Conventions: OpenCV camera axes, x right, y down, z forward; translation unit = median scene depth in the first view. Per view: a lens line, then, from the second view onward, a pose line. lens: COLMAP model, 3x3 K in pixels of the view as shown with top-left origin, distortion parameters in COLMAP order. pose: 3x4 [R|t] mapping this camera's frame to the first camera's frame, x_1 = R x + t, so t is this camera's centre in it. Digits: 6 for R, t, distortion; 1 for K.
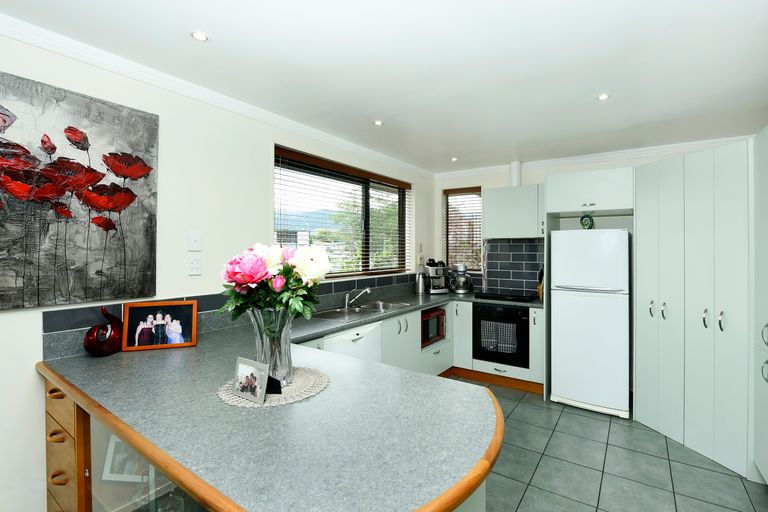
lens RADIAL K [[347.6, 0, 388.7], [0, 347.6, 249.6], [0, 0, 1]] dist [-0.026266, -0.000504]
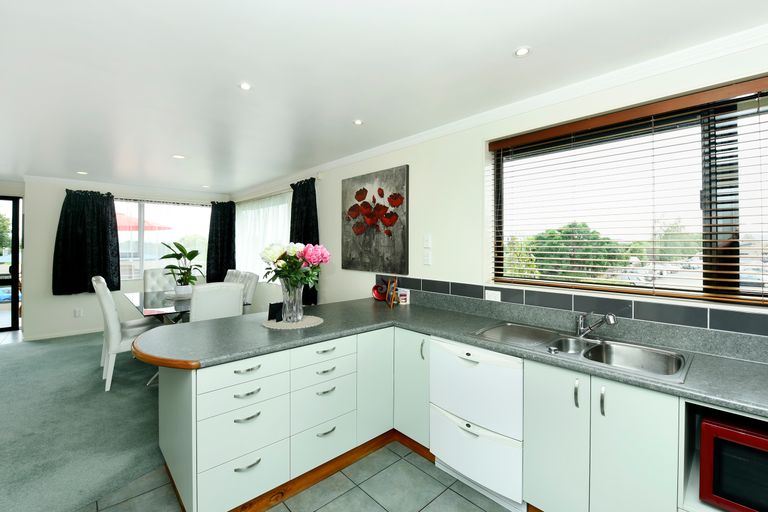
lens RADIAL K [[332.3, 0, 396.1], [0, 332.3, 242.9], [0, 0, 1]] dist [-0.017465, -0.000283]
pose [[-0.191767, -0.012744, -0.981358, 0.968402], [-0.006234, 0.999911, -0.011767, 0.000805], [0.981421, 0.003861, -0.191830, 1.370088]]
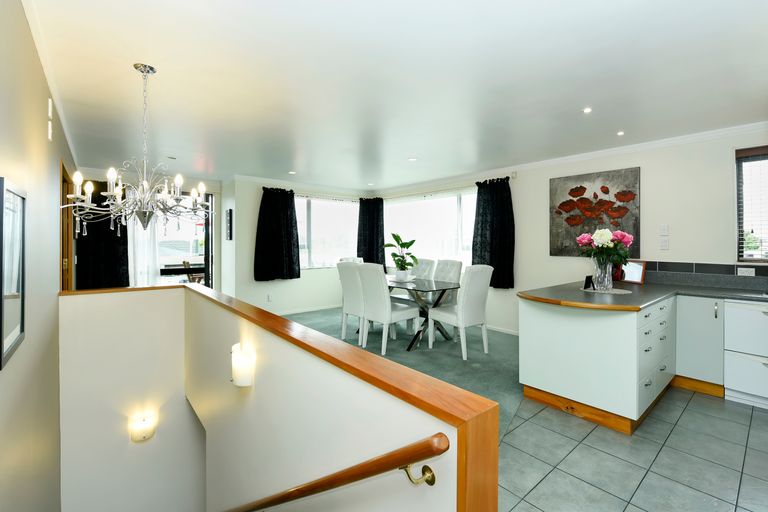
lens RADIAL K [[347.6, 0, 407.9], [0, 347.6, 240.4], [0, 0, 1]] dist [-0.026266, -0.000504]
pose [[-0.231994, -0.010543, -0.972660, 1.688460], [-0.004977, 0.999941, -0.009651, 0.061484], [0.972705, 0.002601, -0.232033, 0.179937]]
